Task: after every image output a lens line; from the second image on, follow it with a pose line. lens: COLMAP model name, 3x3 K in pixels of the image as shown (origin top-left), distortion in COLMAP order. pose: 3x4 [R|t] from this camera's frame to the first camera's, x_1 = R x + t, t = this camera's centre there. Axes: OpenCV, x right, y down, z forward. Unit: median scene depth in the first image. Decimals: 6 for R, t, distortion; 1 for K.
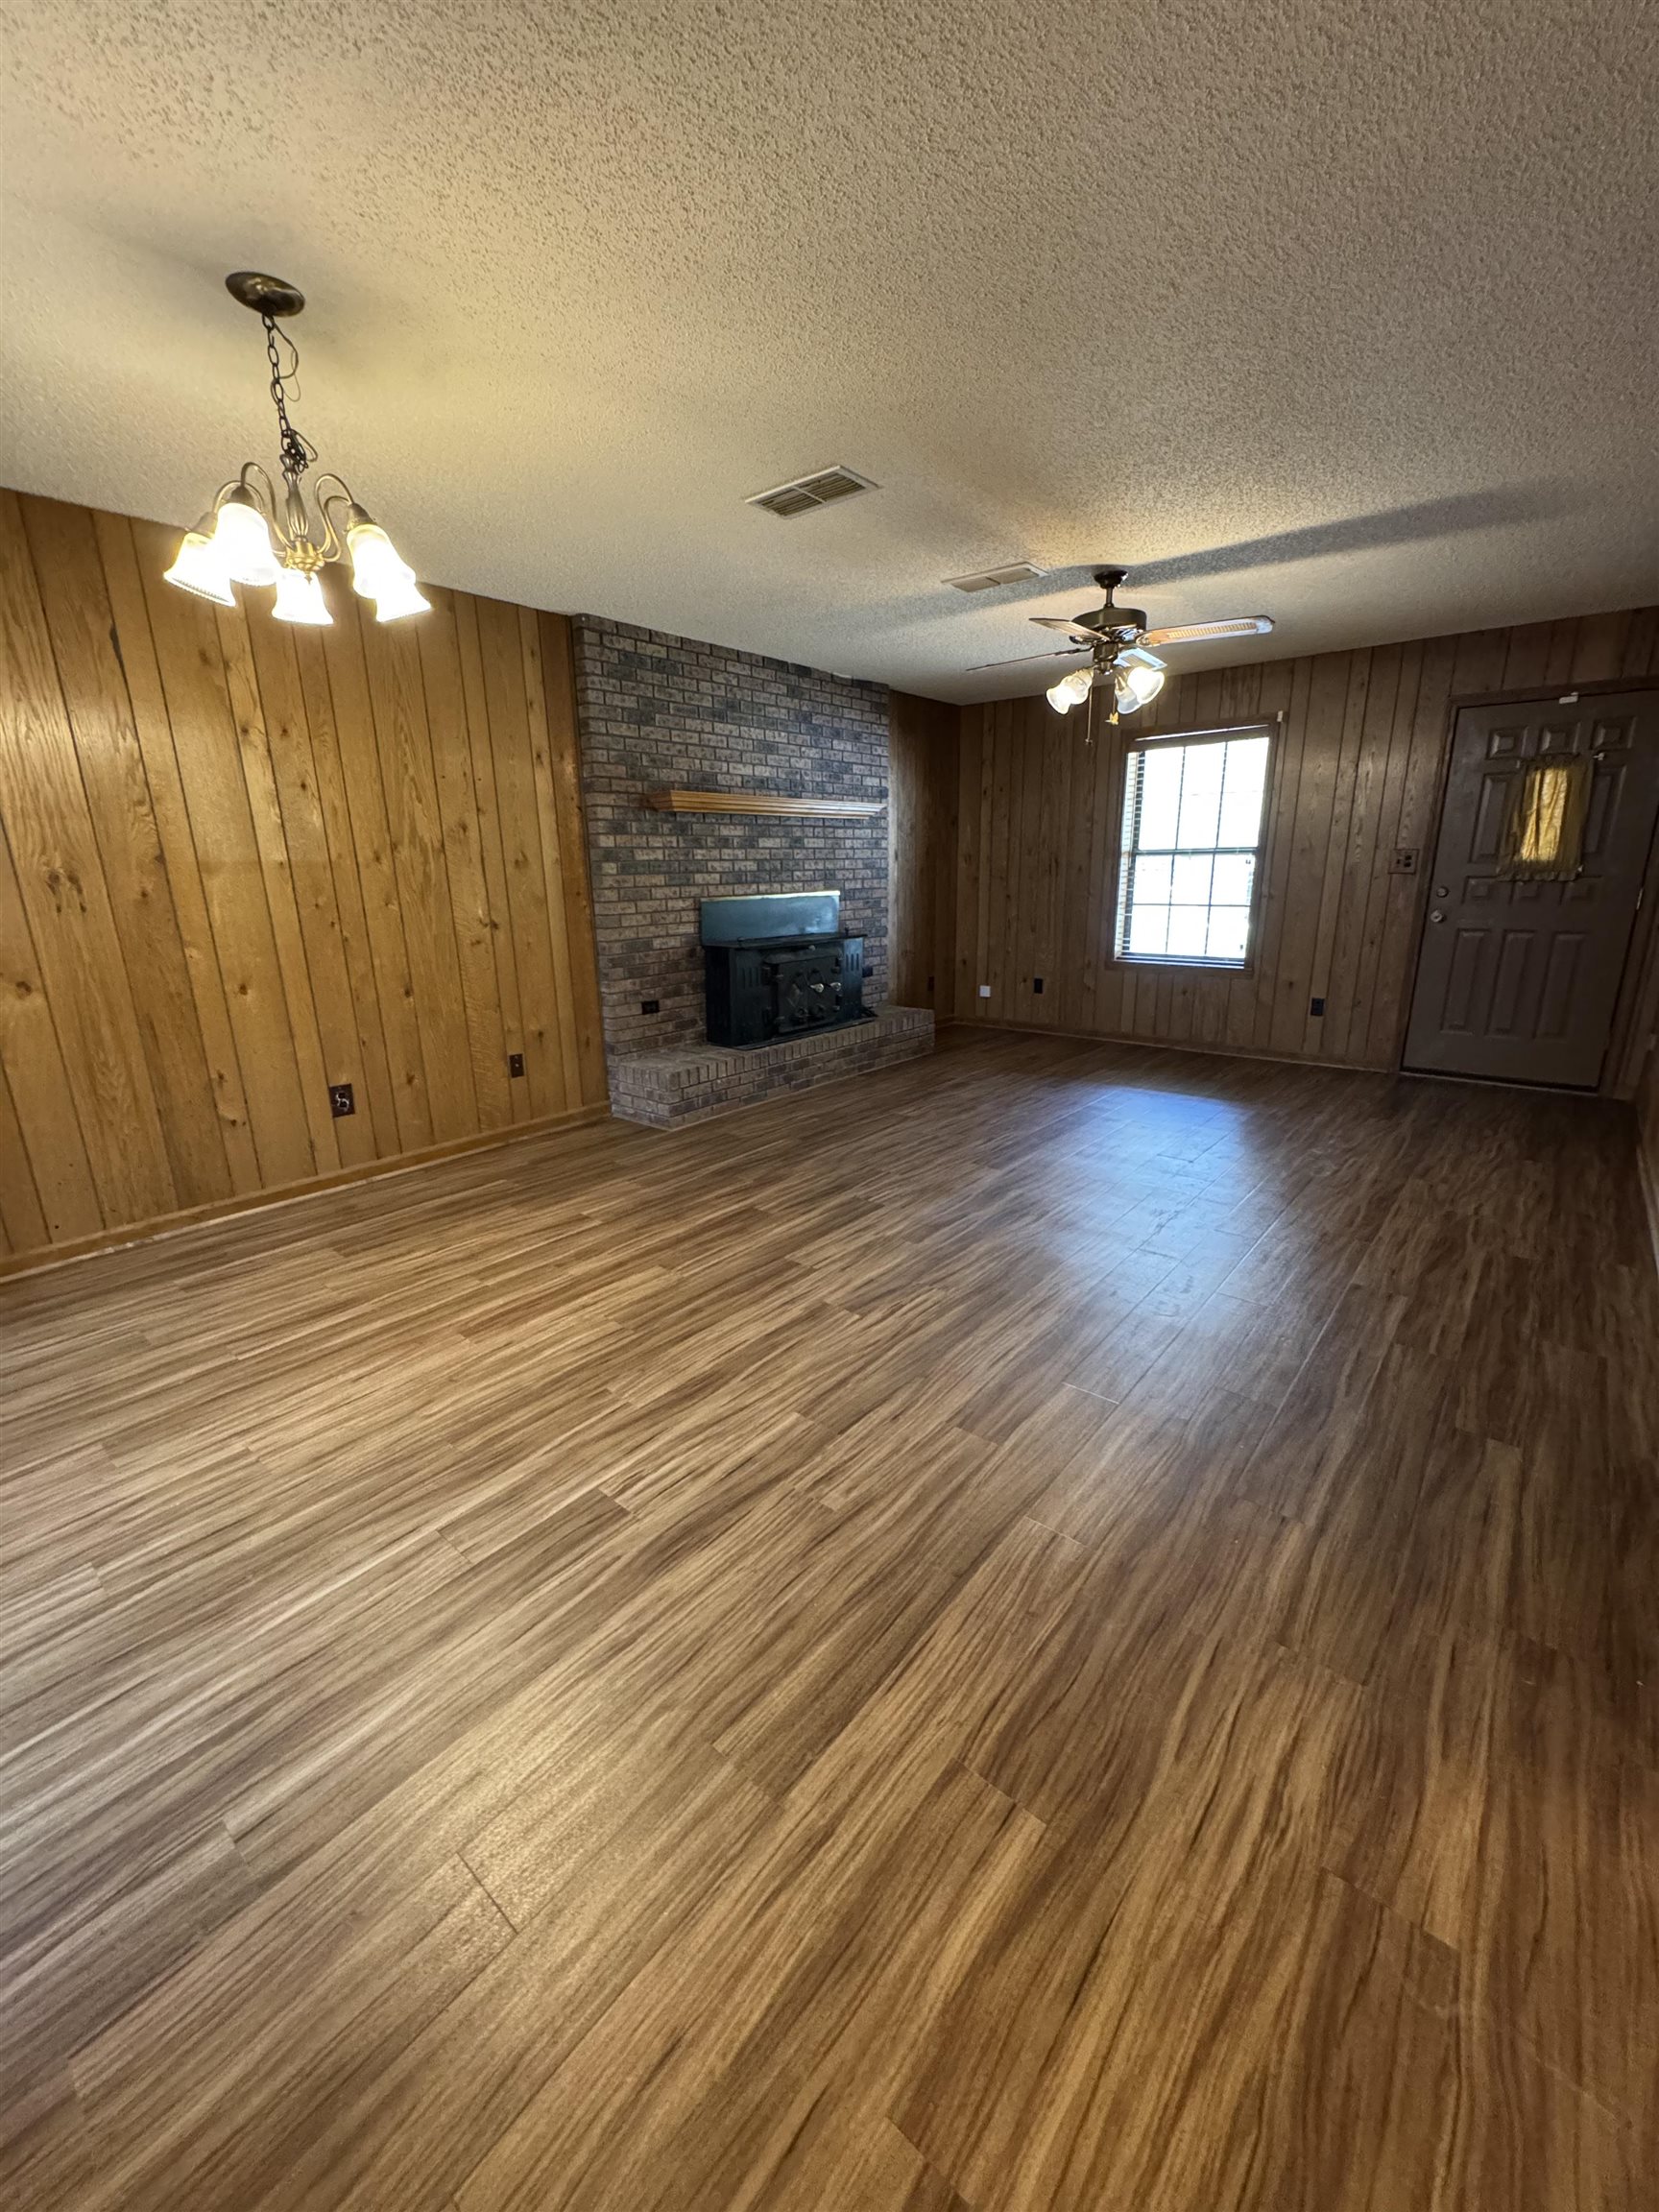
lens RADIAL K [[880.3, 0, 819.4], [0, 880.3, 1105.0], [0, 0, 1]] dist [-0.006701, -0.000224]
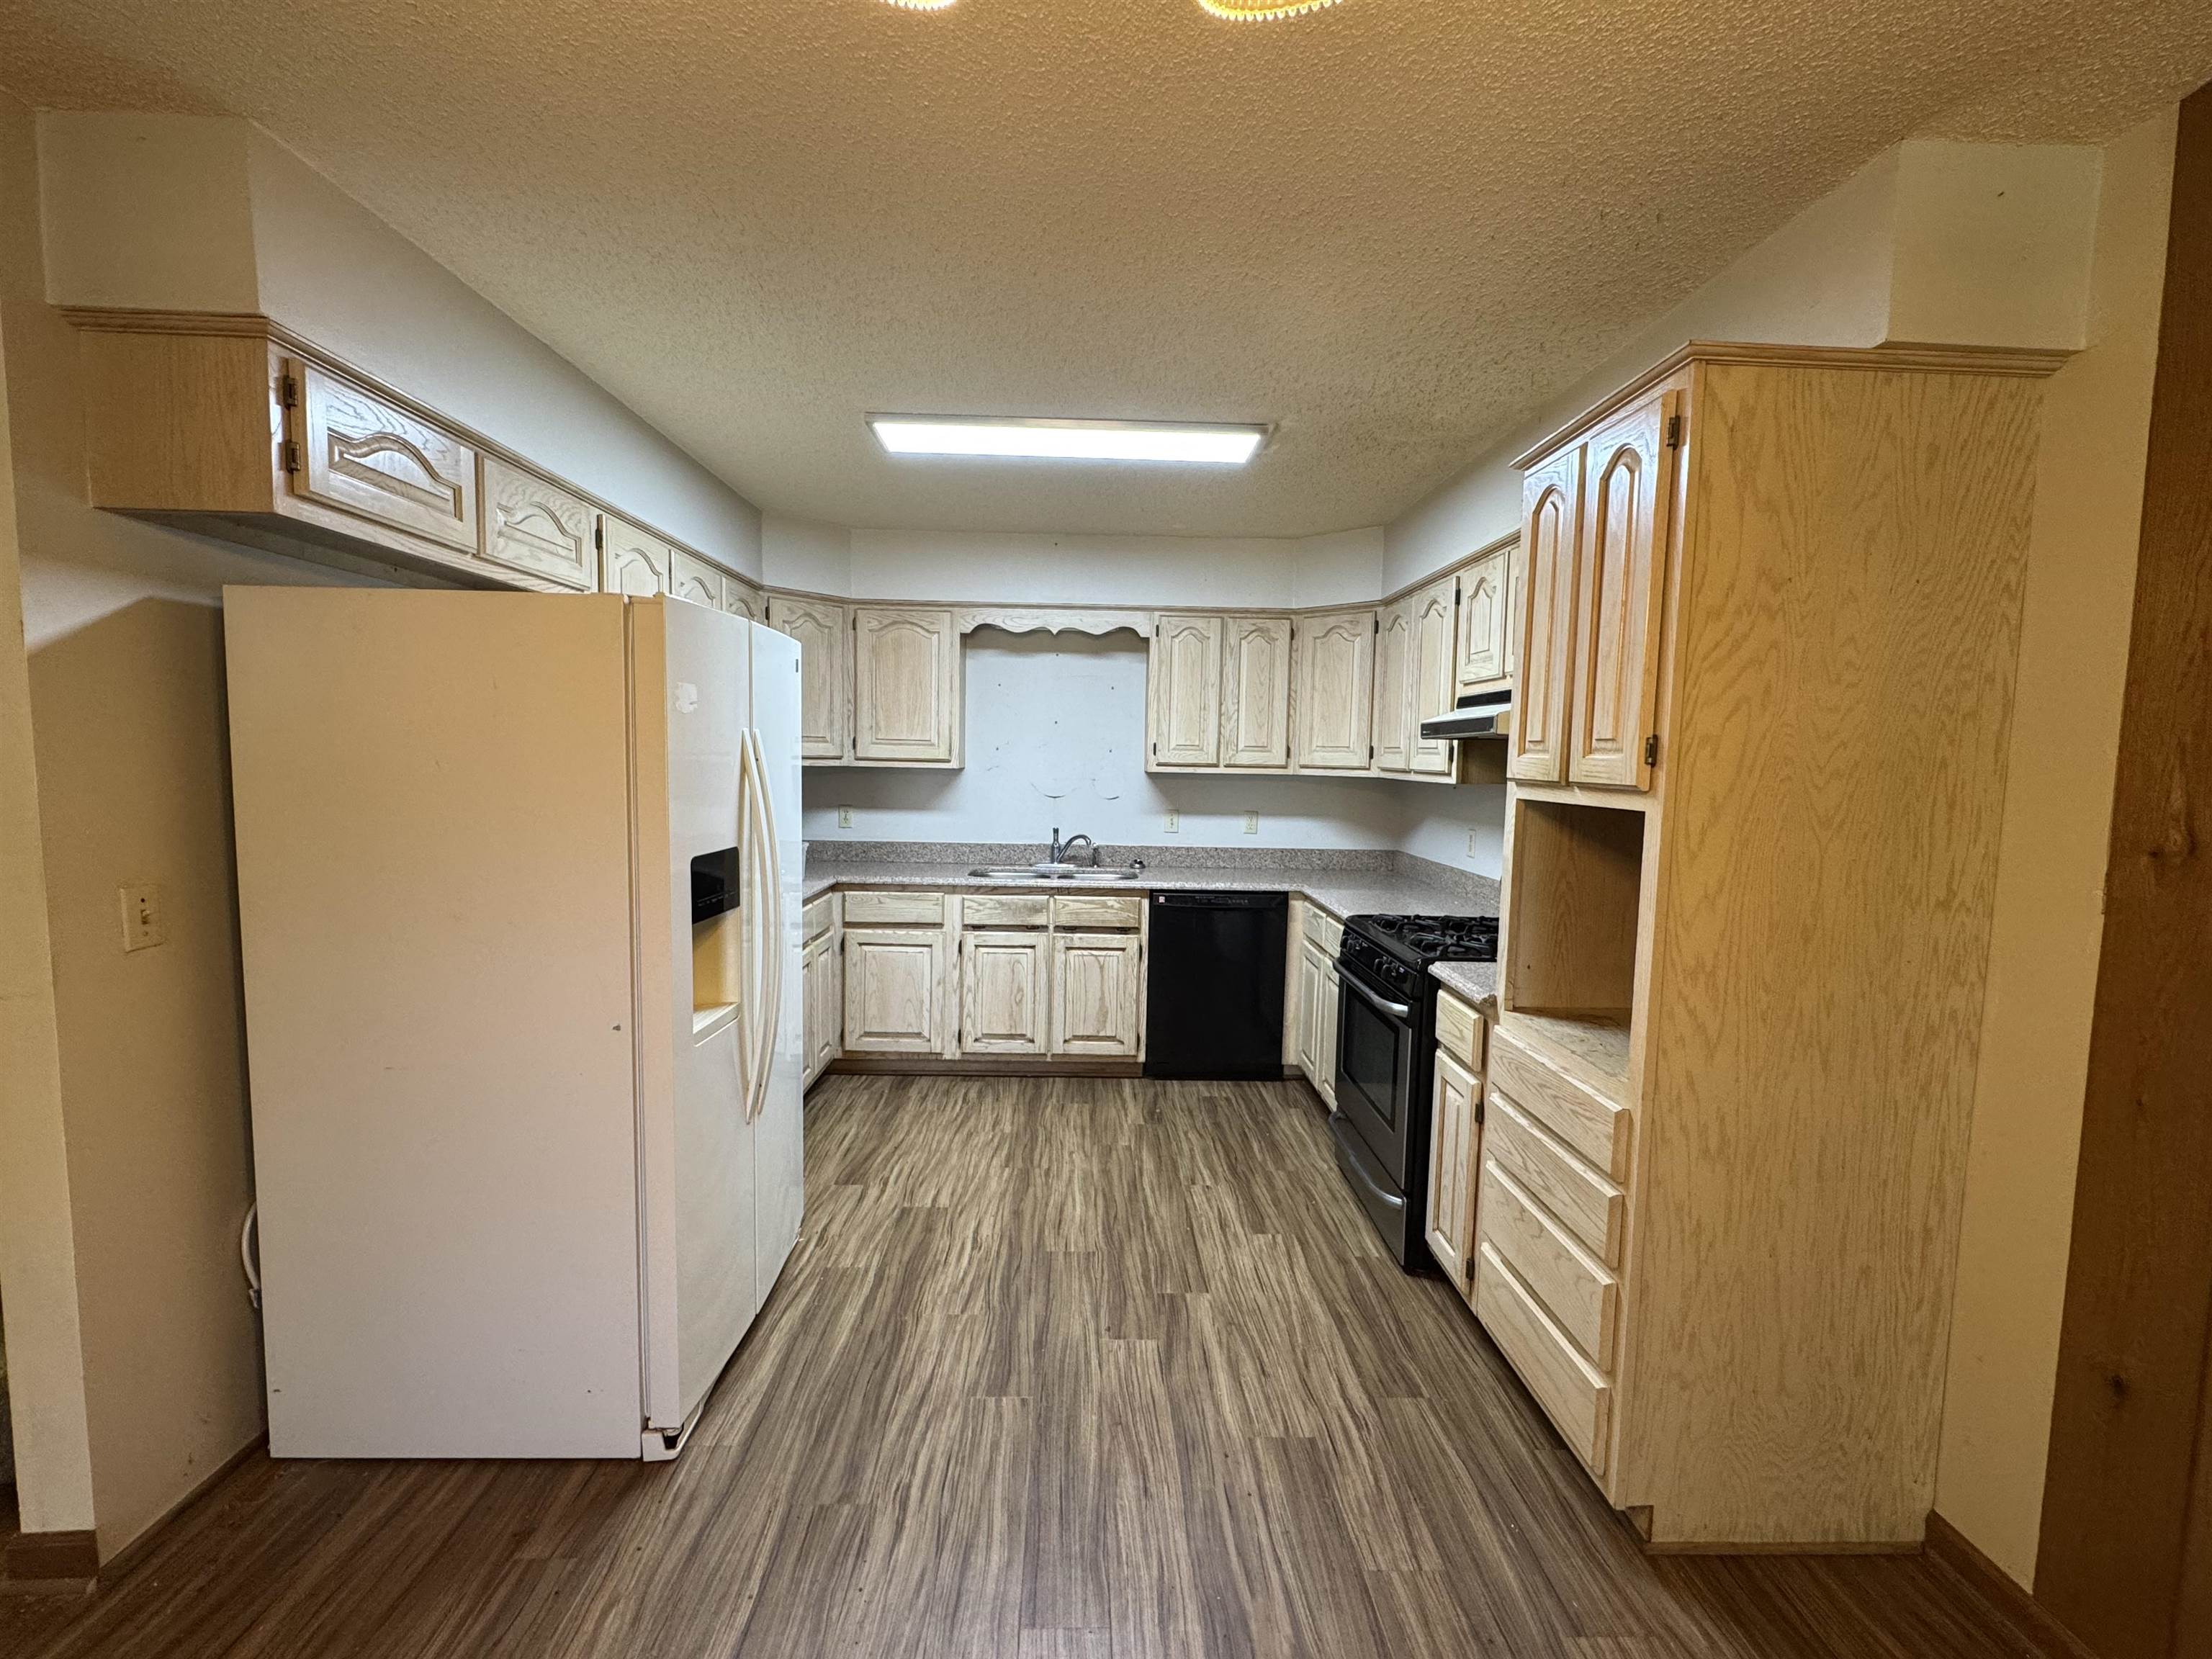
lens RADIAL K [[961.7, 0, 1101.8], [0, 961.7, 838.6], [0, 0, 1]] dist [-0.000234, 0.000135]
pose [[-0.752579, 0.062157, -0.655562, 0.470125], [-0.177648, 0.939460, 0.293012, -0.284435], [0.634087, 0.336974, -0.695976, 0.828457]]
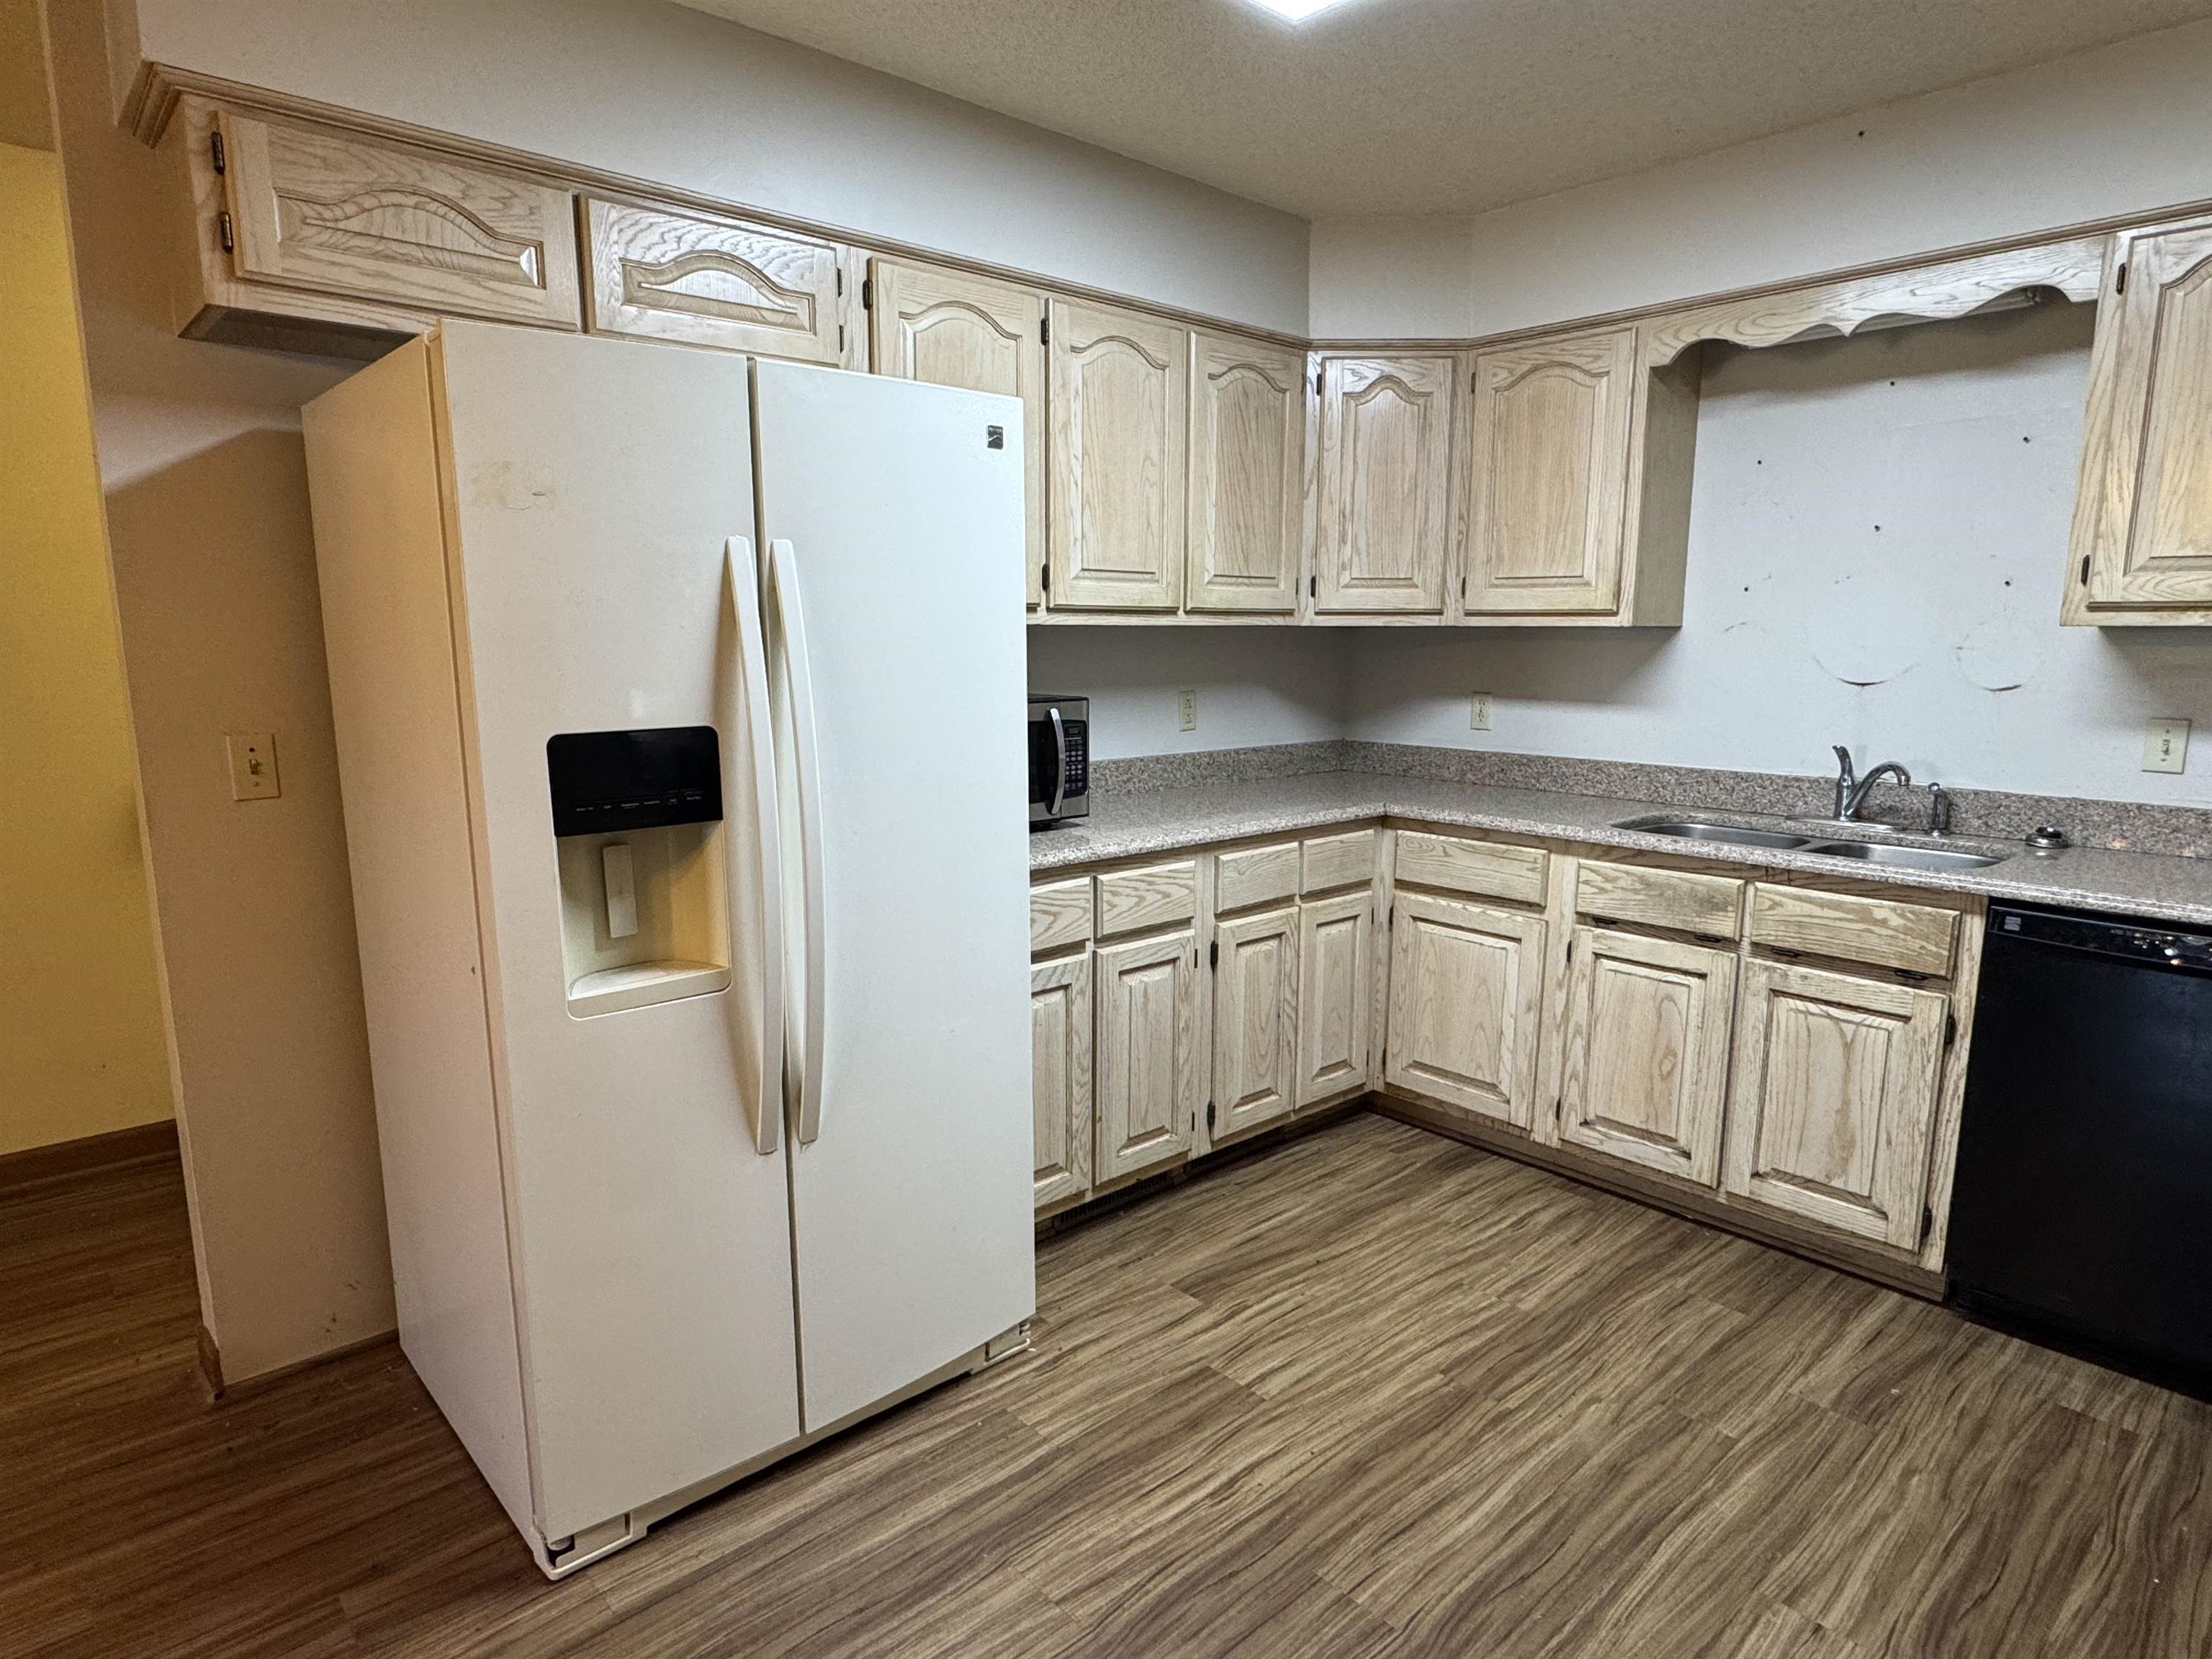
lens RADIAL K [[1254.5, 0, 1103.4], [0, 1254.5, 841.5], [0, 0, 1]] dist [-0.006235, 0.003343]
pose [[-0.990009, -0.005038, 0.140916, 0.352518], [0.054517, 0.907971, 0.415472, -0.267320], [-0.130040, 0.419003, -0.898625, 0.798027]]
